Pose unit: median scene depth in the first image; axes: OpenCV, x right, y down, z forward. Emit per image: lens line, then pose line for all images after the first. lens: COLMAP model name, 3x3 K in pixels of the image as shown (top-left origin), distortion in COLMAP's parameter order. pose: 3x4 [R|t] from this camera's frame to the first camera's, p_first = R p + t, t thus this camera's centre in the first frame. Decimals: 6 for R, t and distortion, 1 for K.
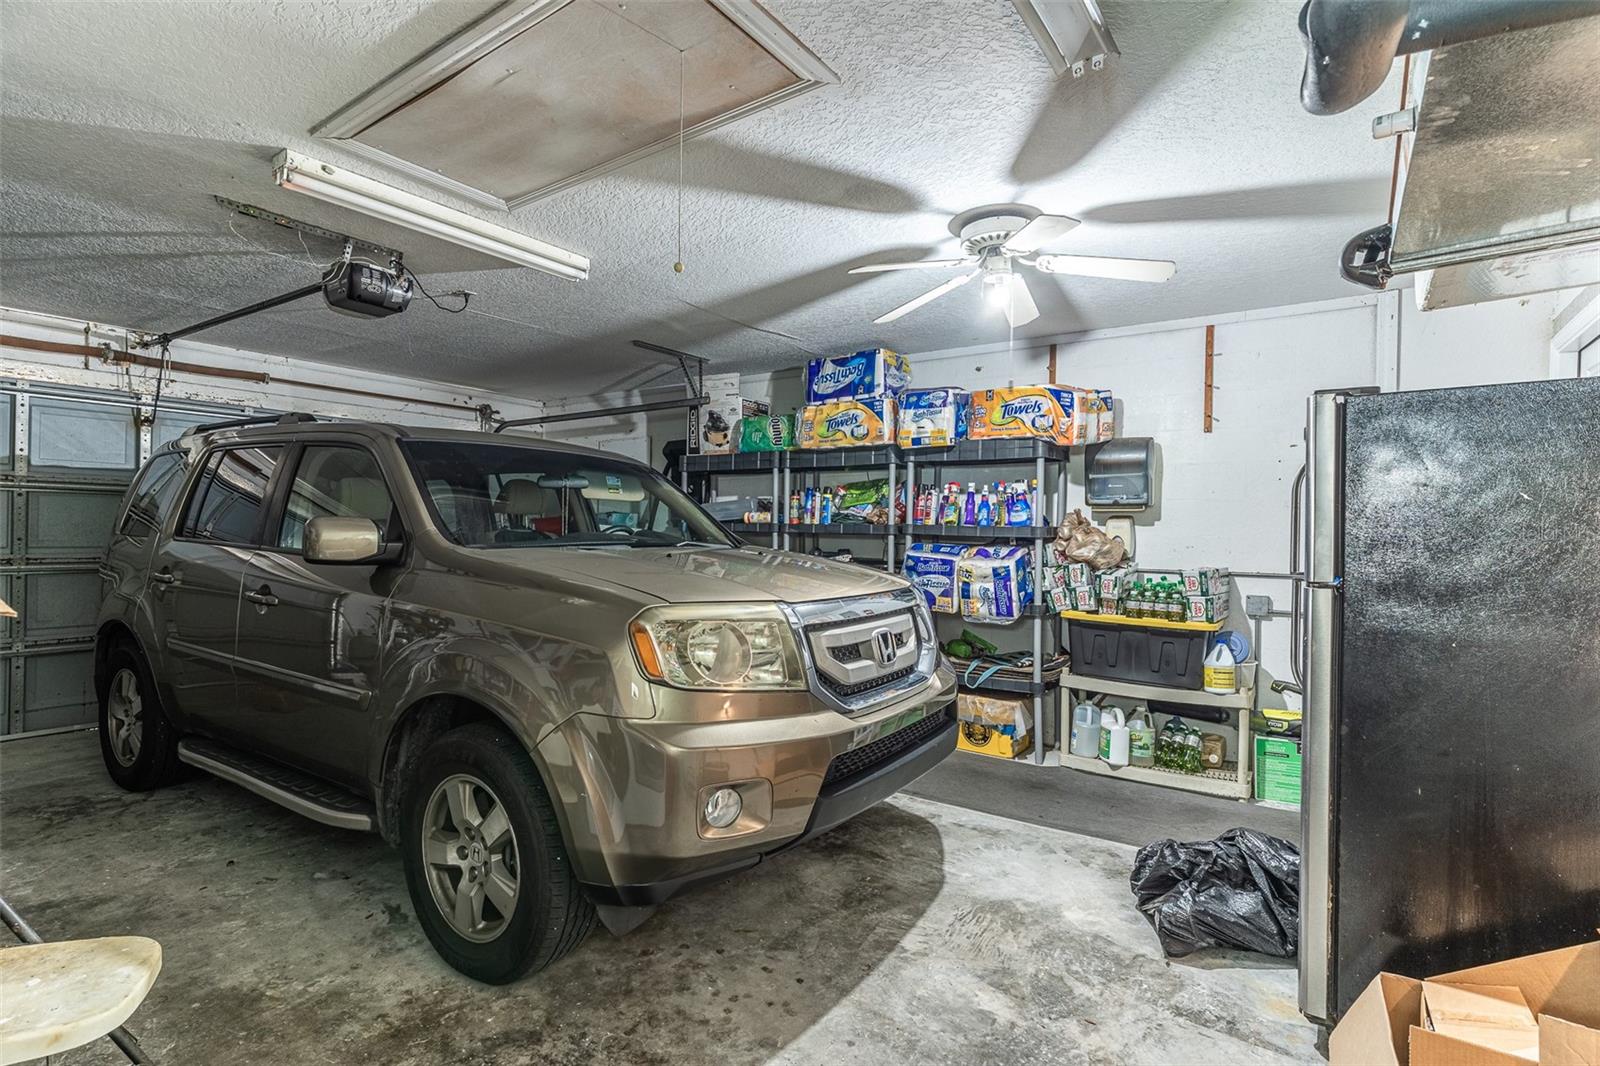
lens RADIAL K [[767.3, 0, 796.6], [0, 767.3, 532.0], [0, 0, 1]] dist [0.002519, 0.000725]
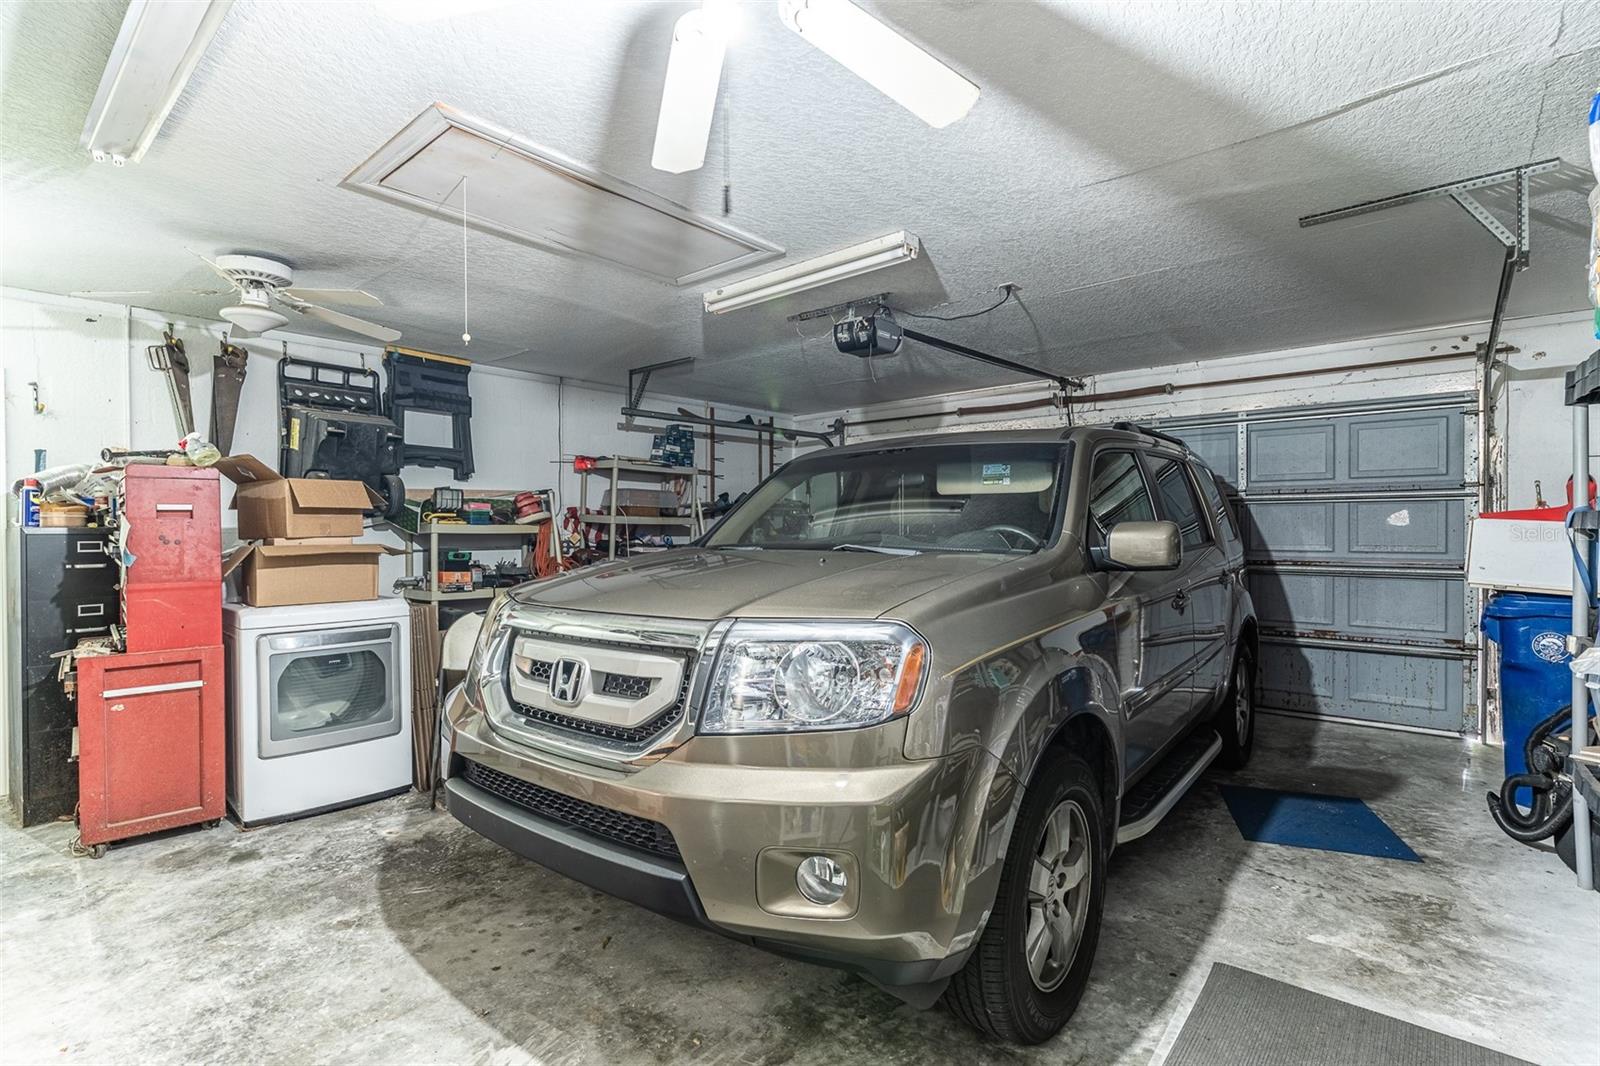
lens RADIAL K [[767.3, 0, 794.7], [0, 767.3, 536.6], [0, 0, 1]] dist [0.002519, 0.000725]
pose [[-0.098779, -0.002411, -0.995106, 0.844530], [0.001086, 0.999996, -0.002531, 0.006454], [0.995109, -0.001330, -0.098776, 1.277757]]
